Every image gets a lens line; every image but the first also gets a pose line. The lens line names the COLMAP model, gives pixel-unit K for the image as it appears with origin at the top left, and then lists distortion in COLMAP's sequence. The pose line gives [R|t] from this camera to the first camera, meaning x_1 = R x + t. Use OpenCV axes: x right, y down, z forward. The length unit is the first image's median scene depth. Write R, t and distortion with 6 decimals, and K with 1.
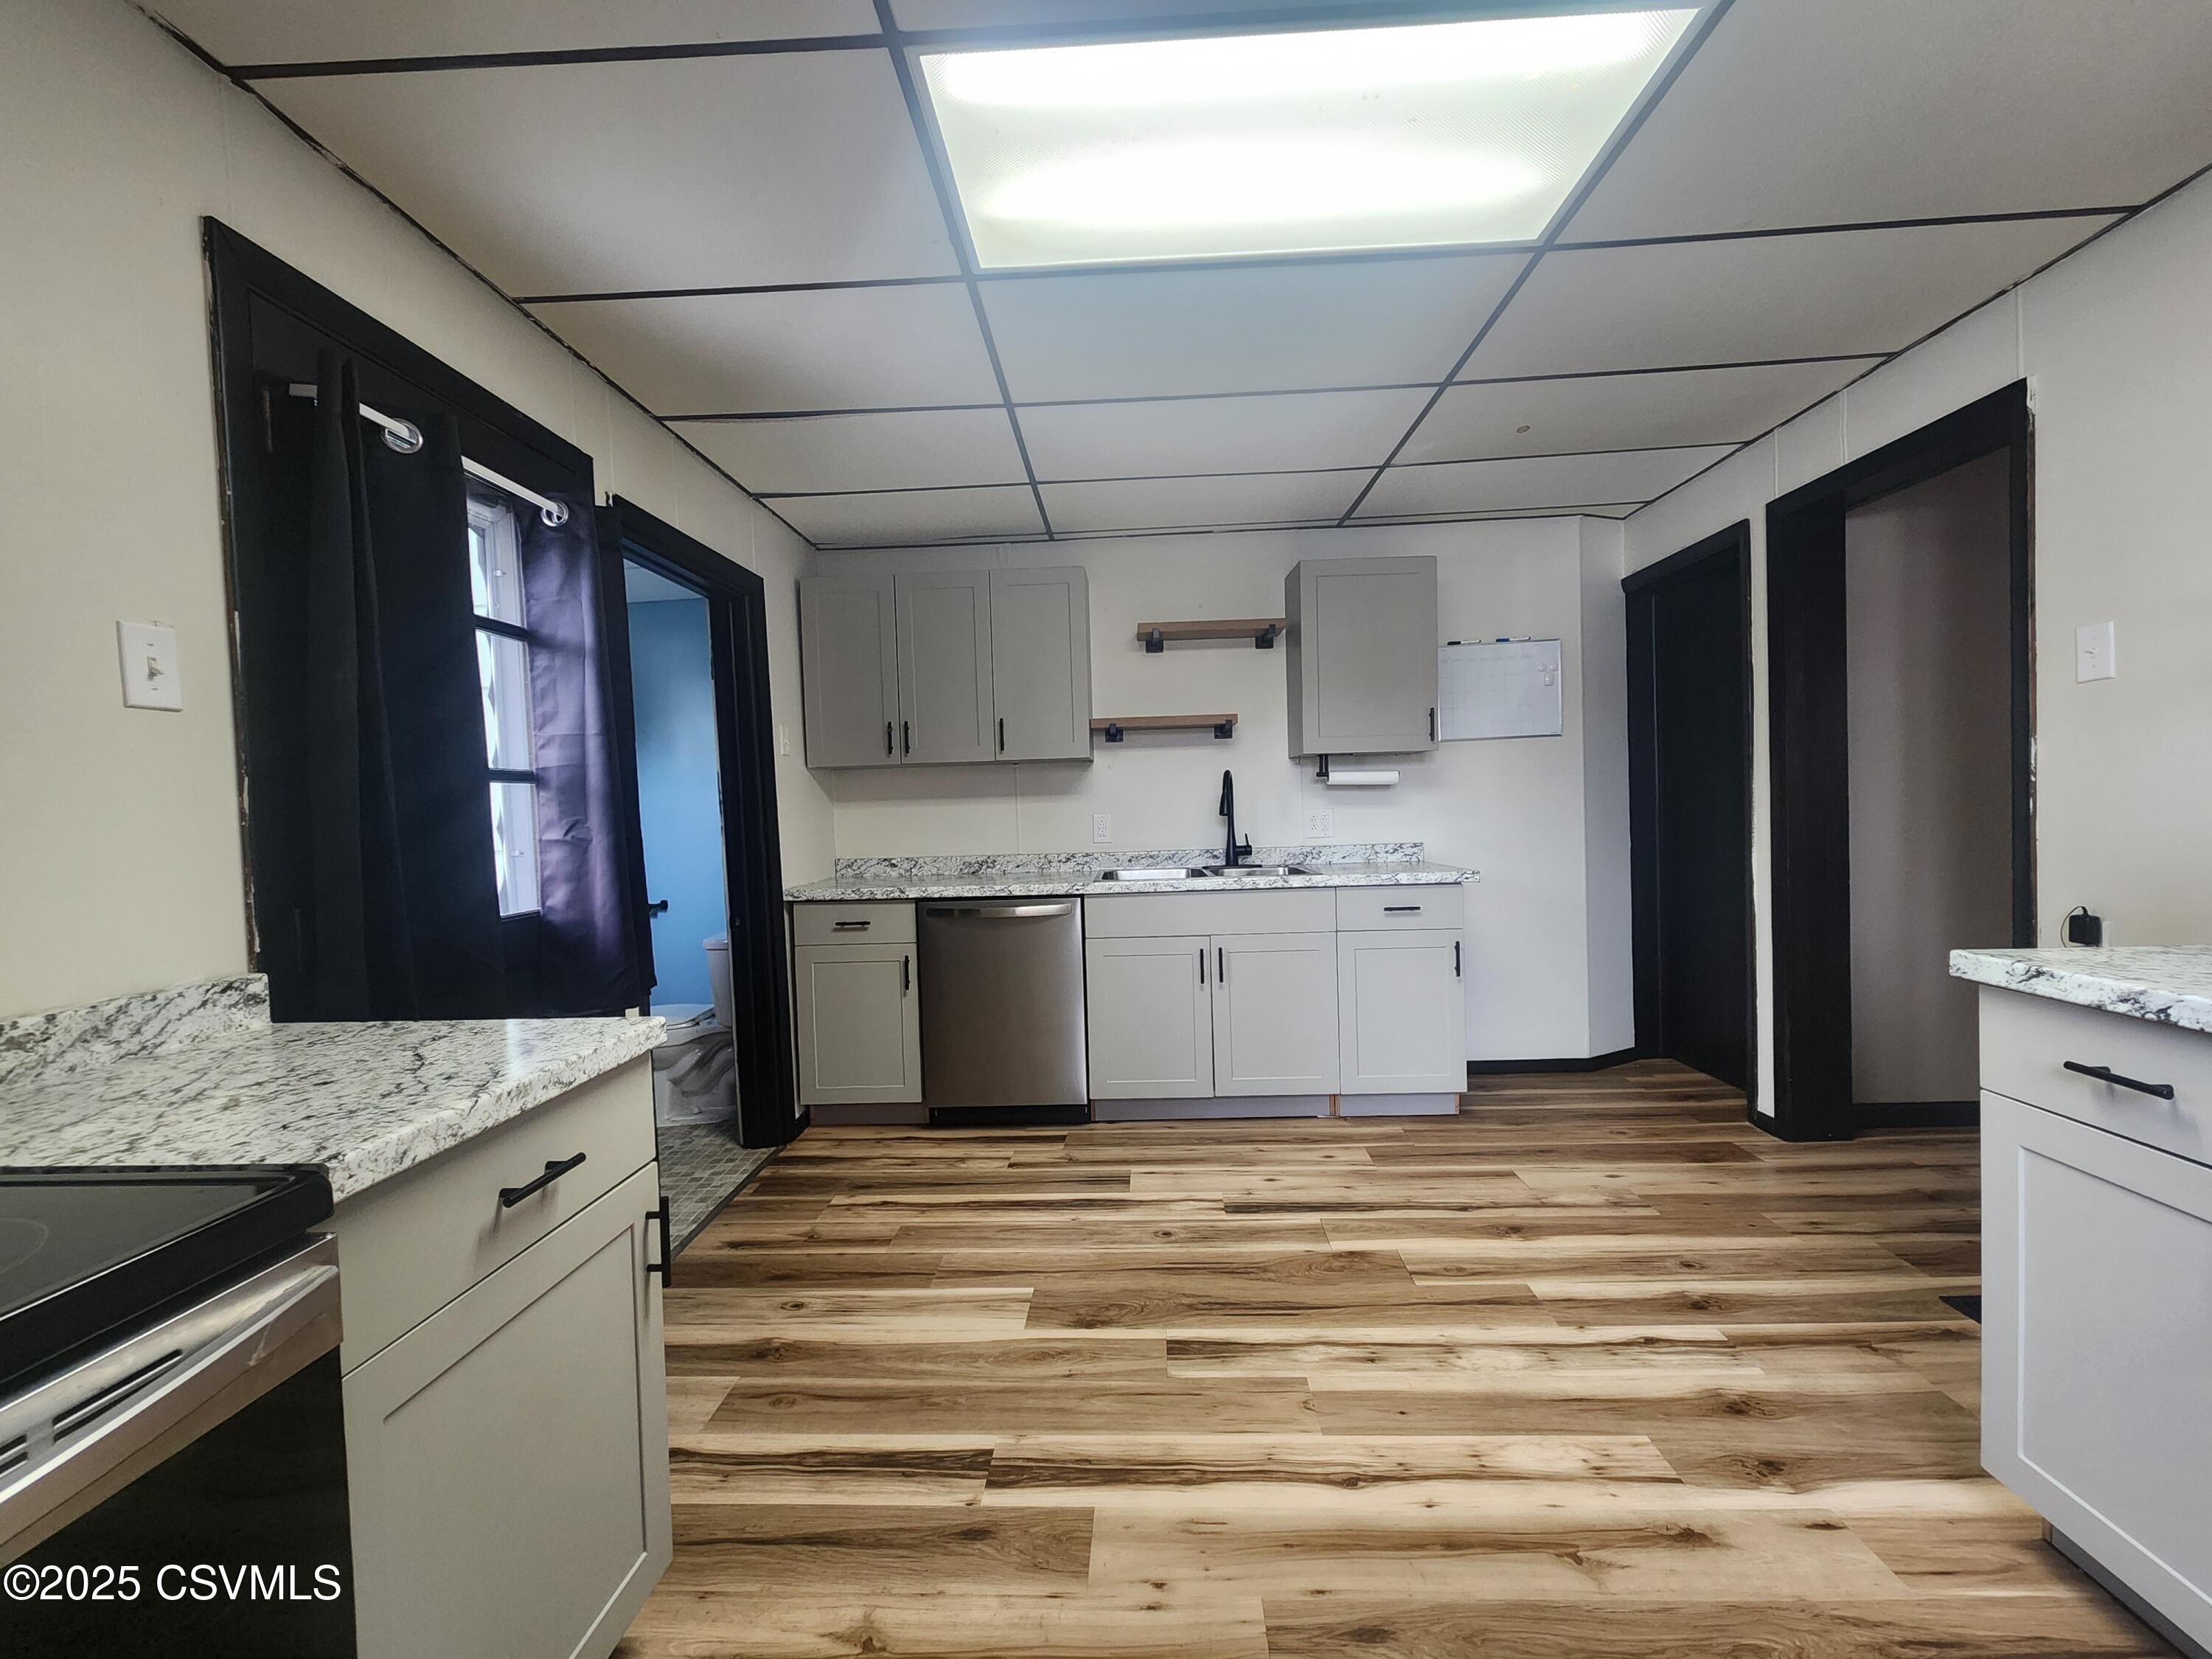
lens RADIAL K [[896.9, 0, 1105.9], [0, 896.9, 835.9], [0, 0, 1]] dist [-0.000865, -0.000430]
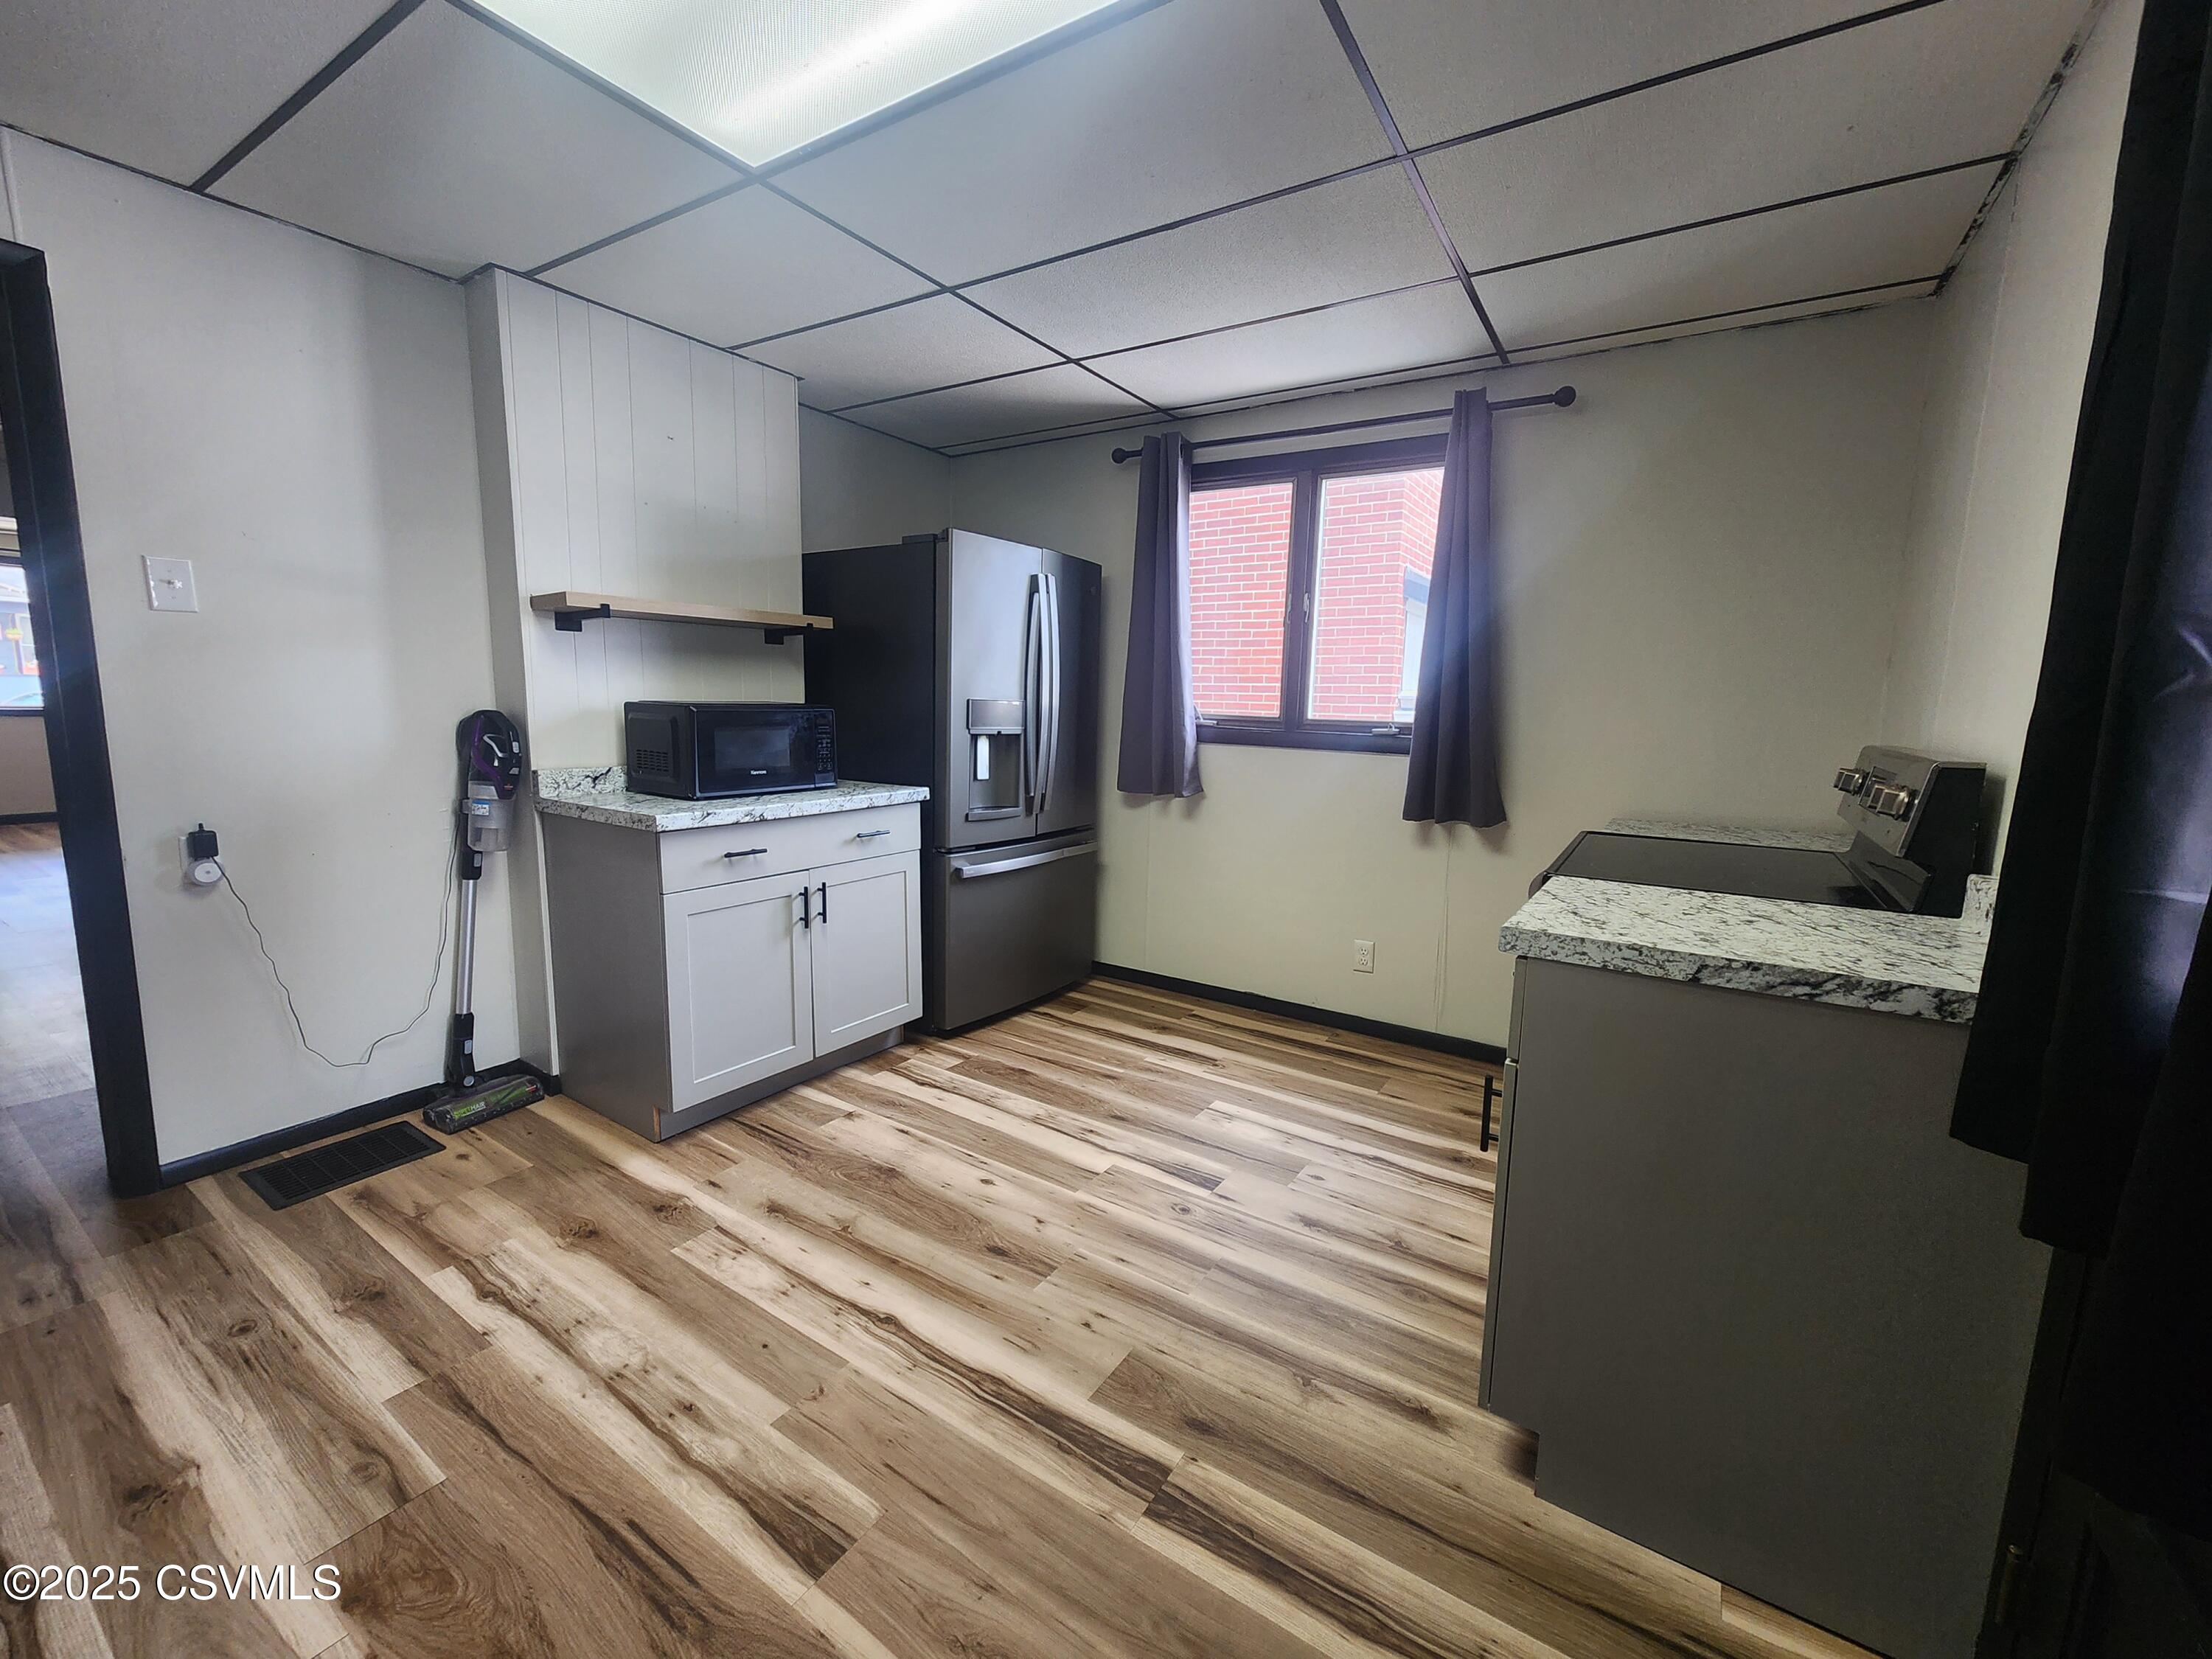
lens RADIAL K [[896.9, 0, 1103.1], [0, 896.9, 829.4], [0, 0, 1]] dist [-0.000865, -0.000430]
pose [[-0.861155, -0.055955, 0.505254, -0.482970], [0.024775, 0.988123, 0.151657, -0.062782], [-0.507739, 0.143118, -0.849540, 1.657751]]
